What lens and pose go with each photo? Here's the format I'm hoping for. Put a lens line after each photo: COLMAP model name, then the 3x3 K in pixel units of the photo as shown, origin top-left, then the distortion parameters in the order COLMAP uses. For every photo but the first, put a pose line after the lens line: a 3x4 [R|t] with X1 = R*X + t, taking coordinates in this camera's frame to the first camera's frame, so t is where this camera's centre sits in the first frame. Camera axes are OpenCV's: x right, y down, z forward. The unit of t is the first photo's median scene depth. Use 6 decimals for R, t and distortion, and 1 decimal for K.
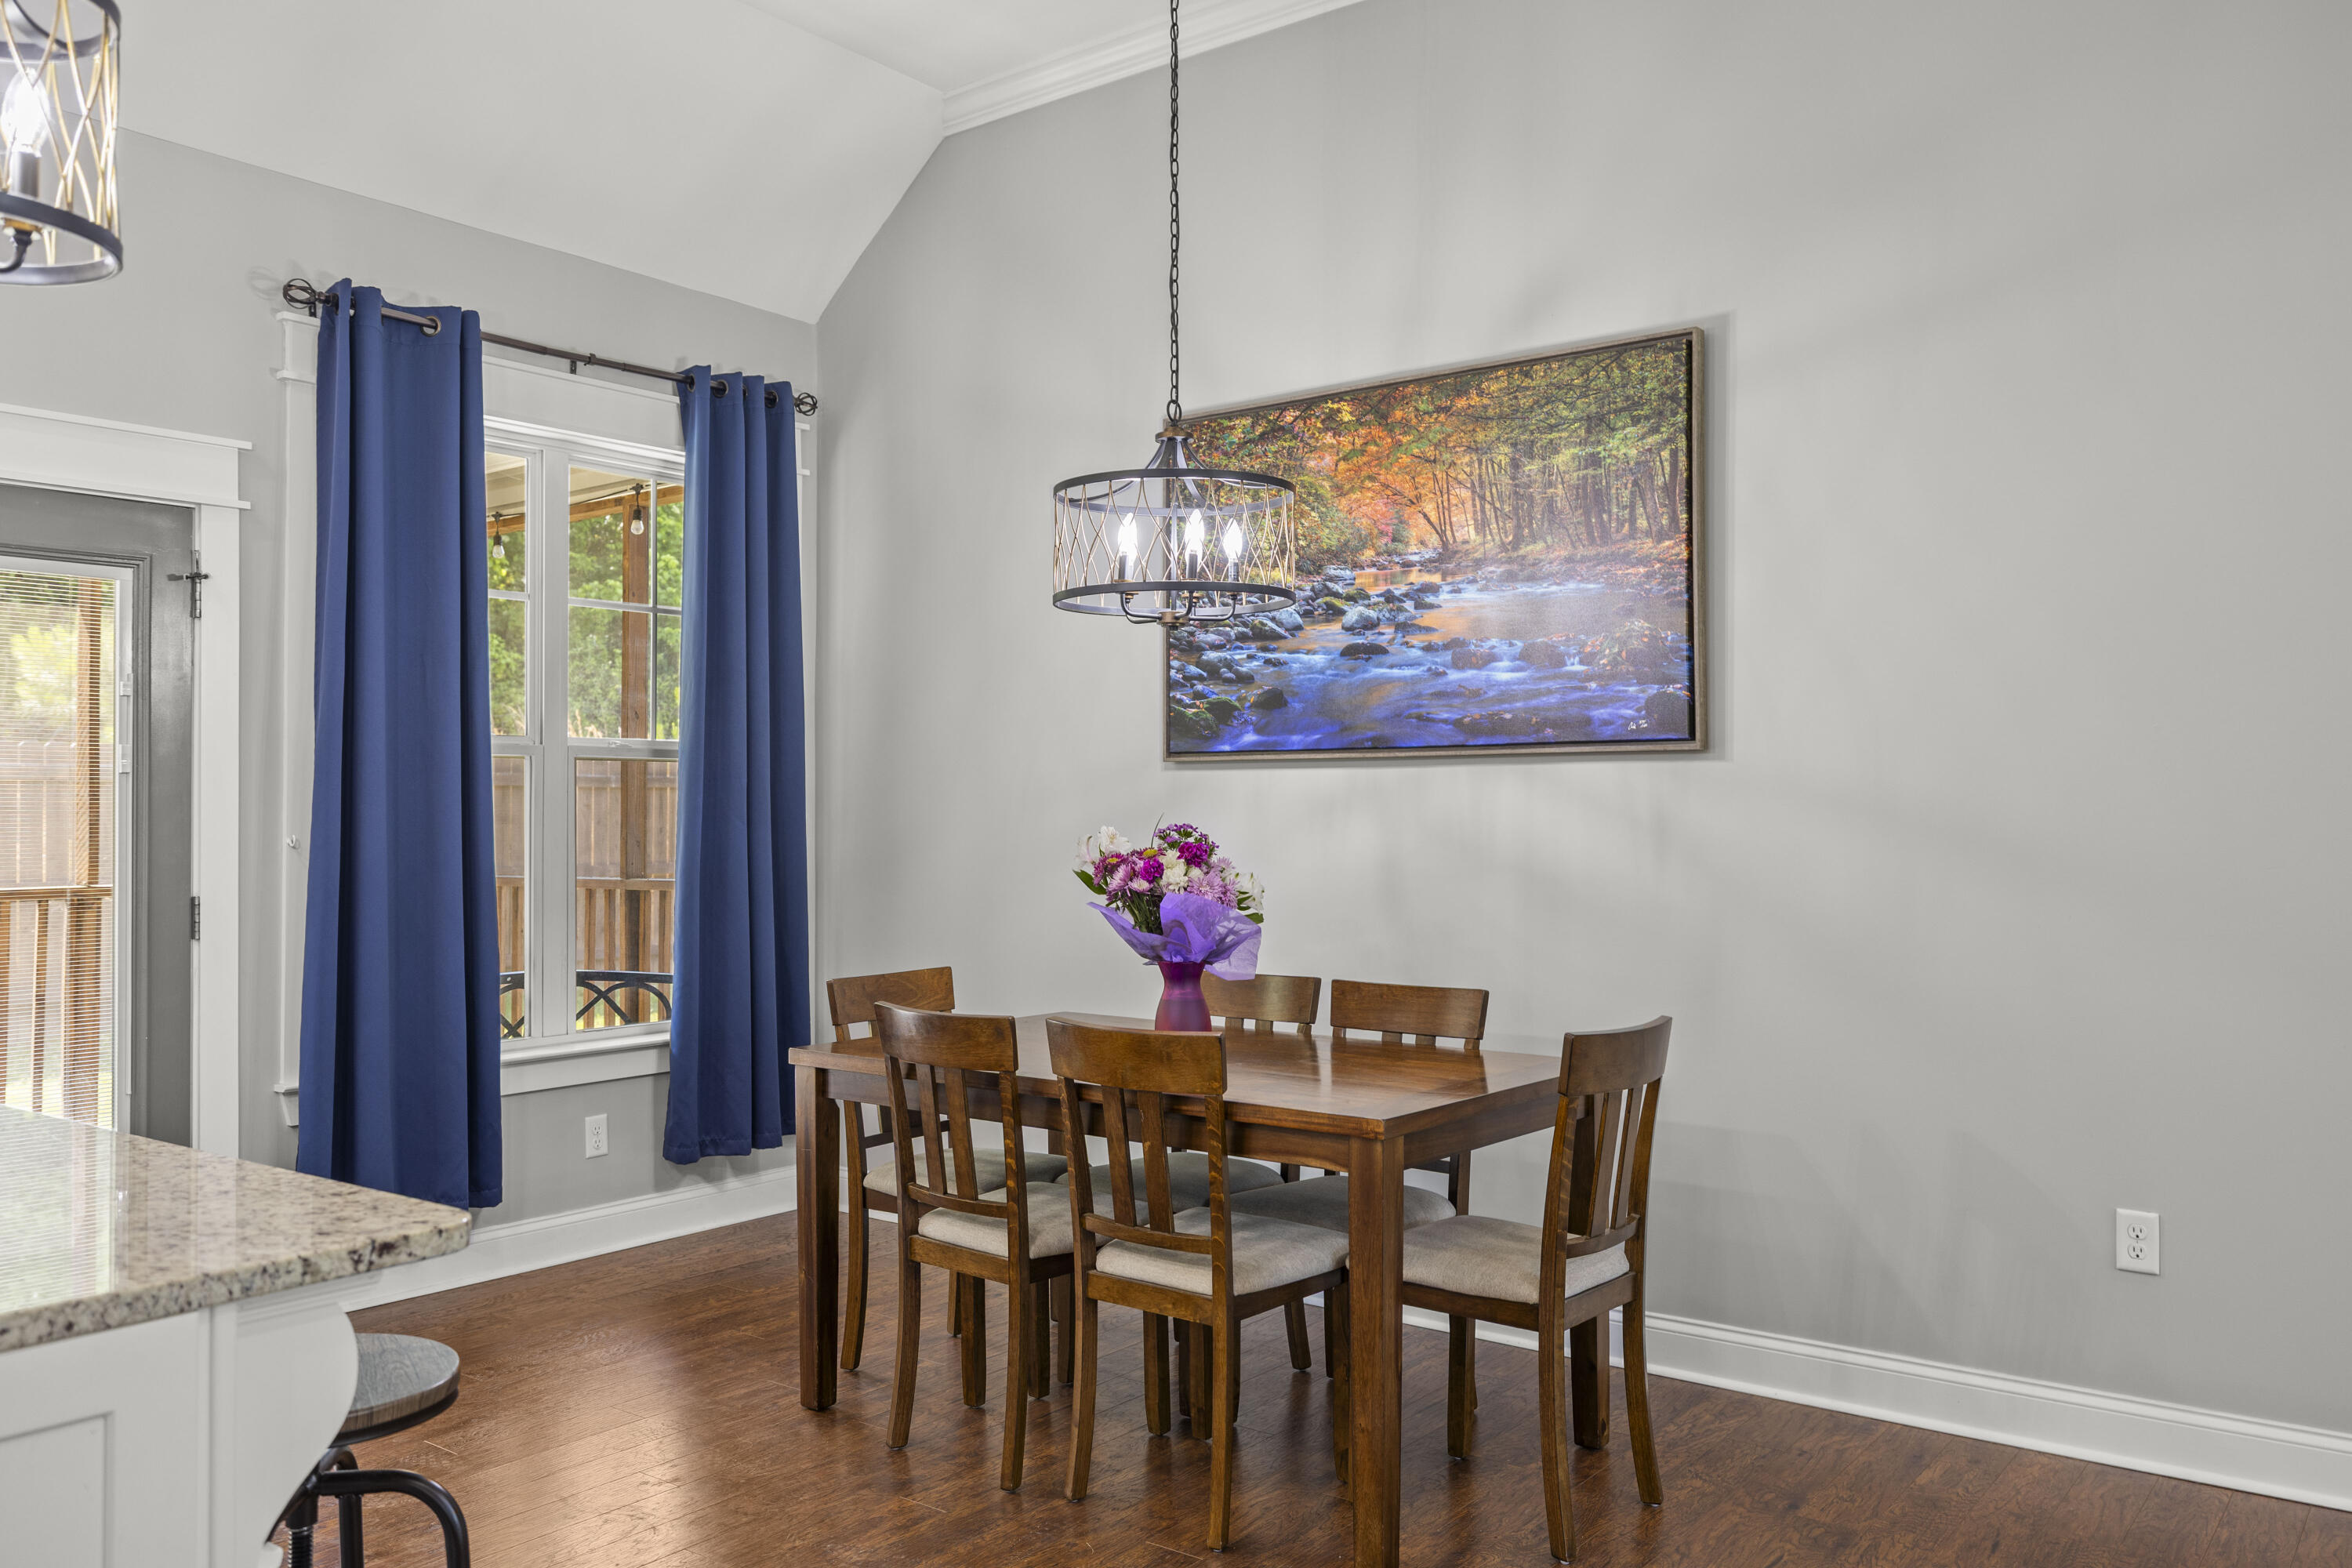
lens RADIAL K [[1810.0, 0, 1176.0], [0, 1810.0, 784.0], [0, 0, 1]] dist [0.000726, 0.003026]
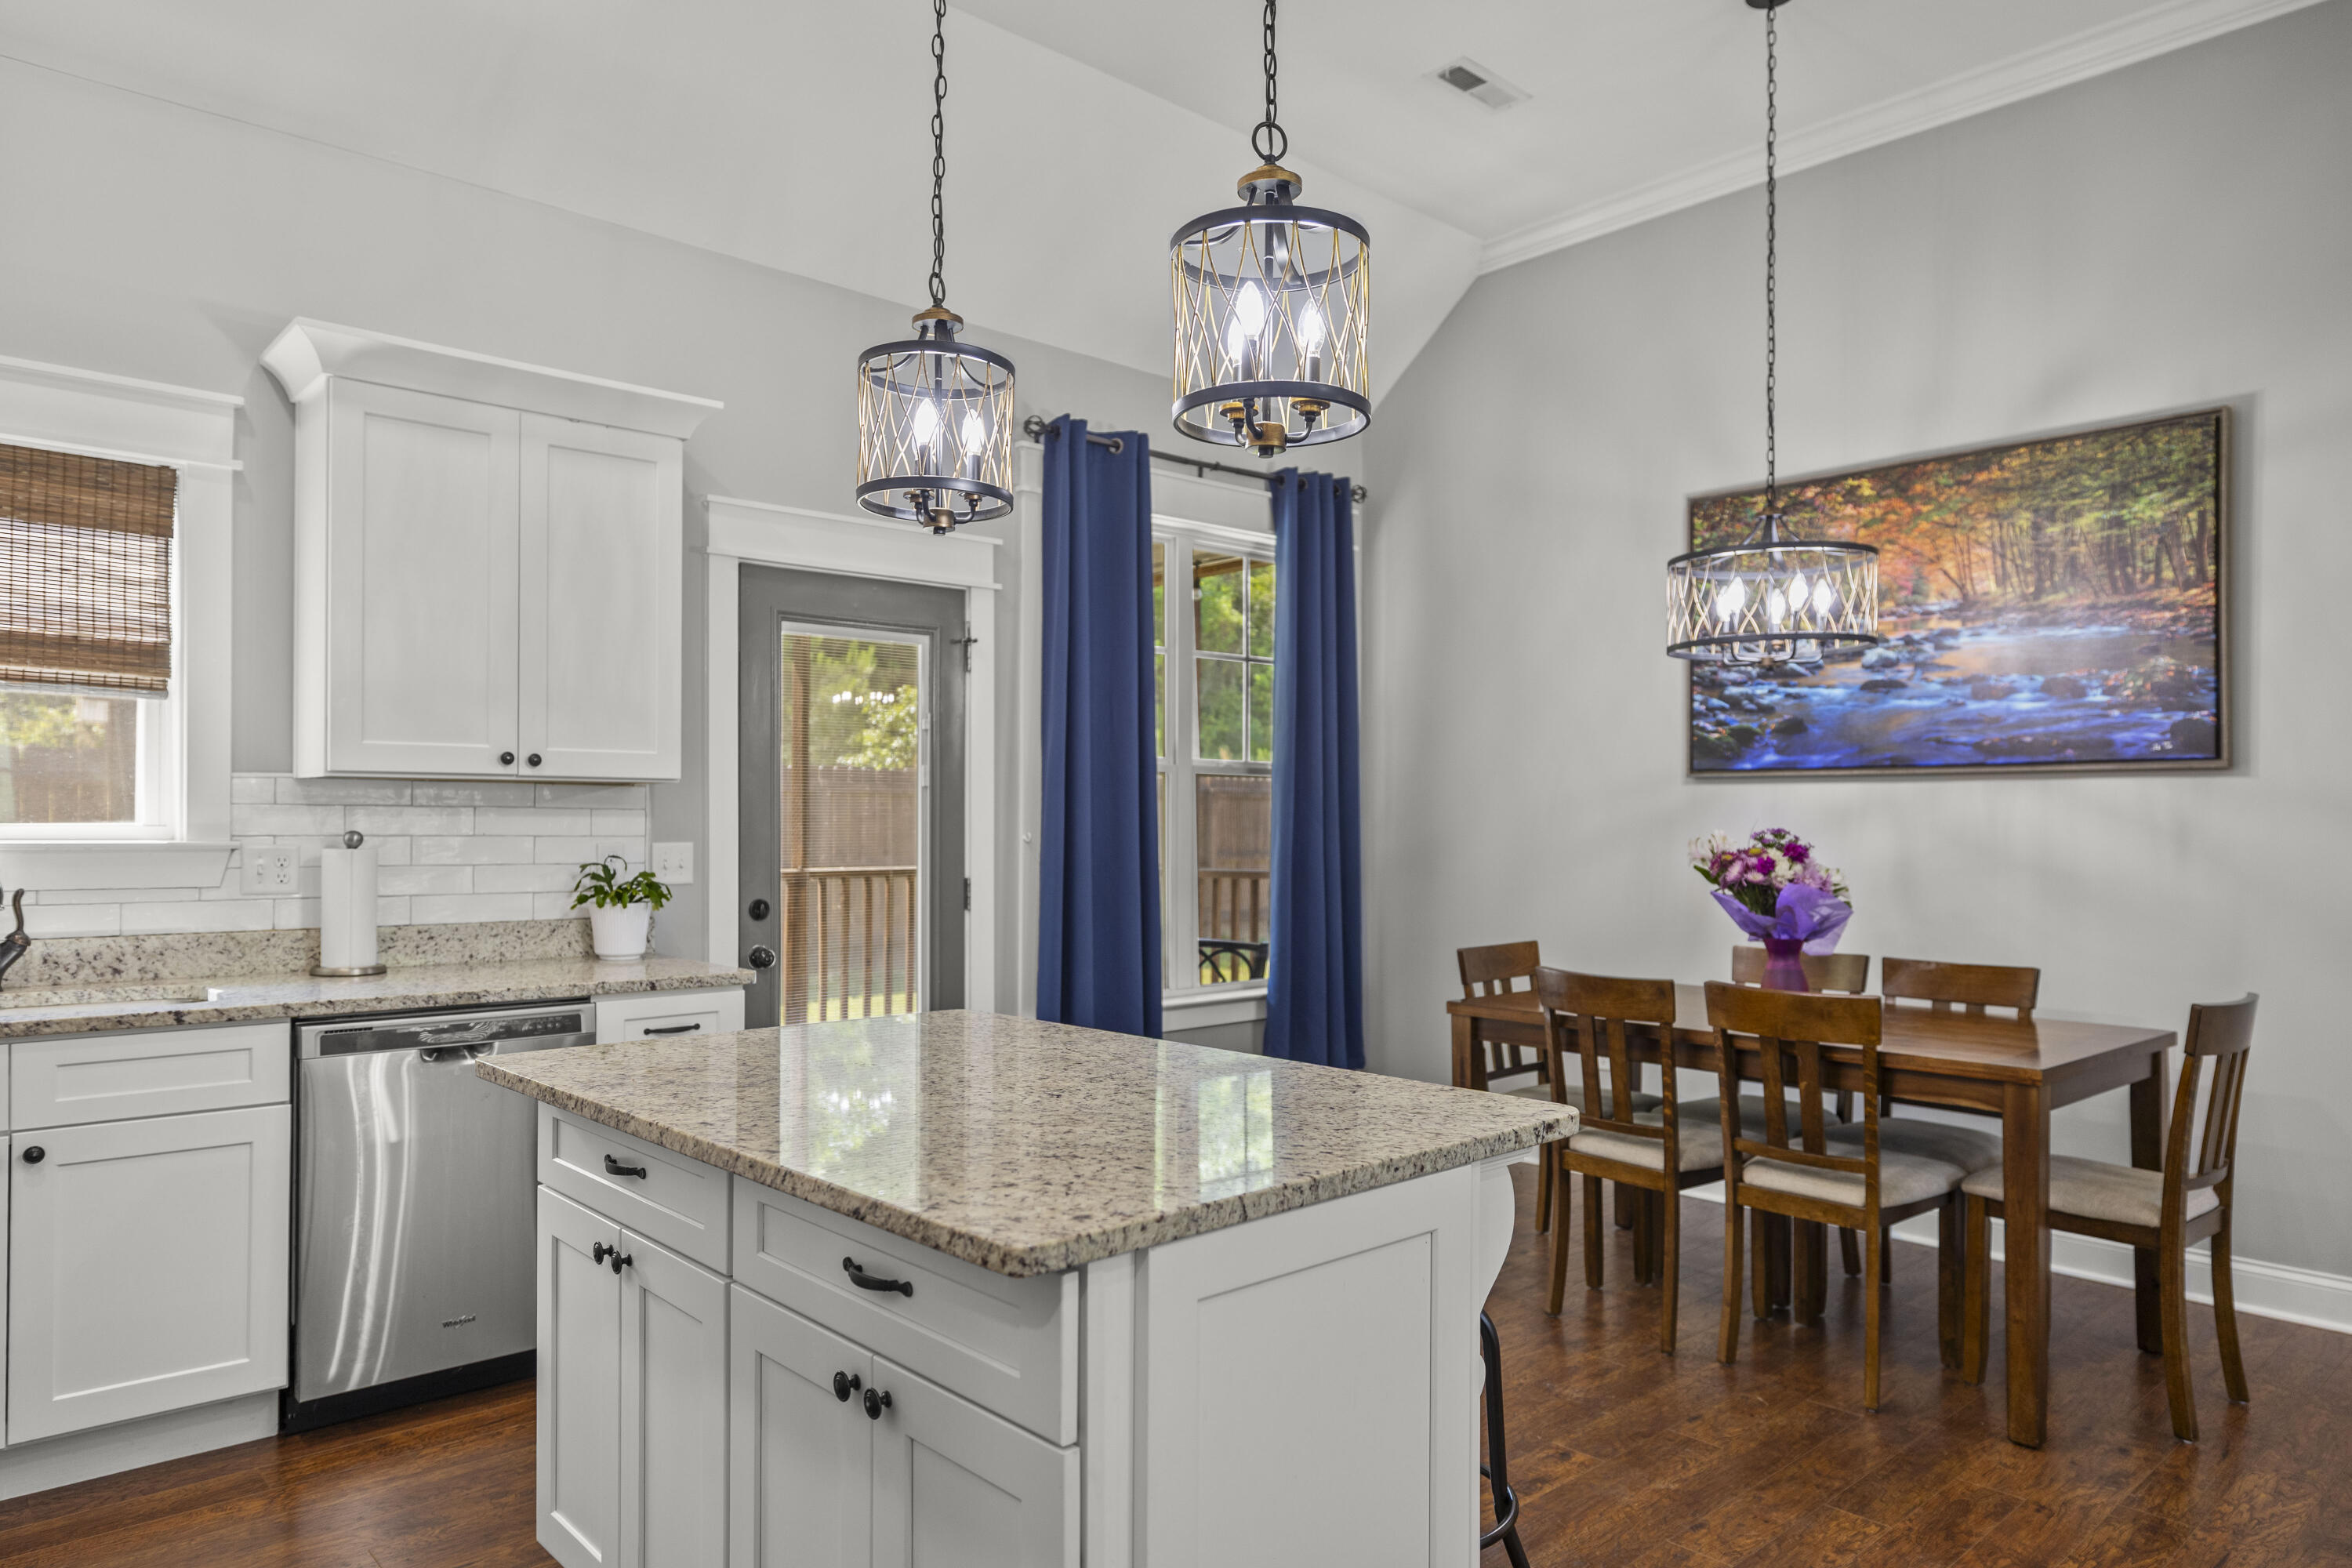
lens RADIAL K [[1492.9, 0, 1180.2], [0, 1492.9, 809.9], [0, 0, 1]] dist [0.000363, 0.000488]
pose [[0.983619, 0.003338, -0.180229, -0.187714], [-0.001514, 0.999946, 0.010256, -0.000299], [0.180254, -0.009816, 0.983571, -0.066938]]
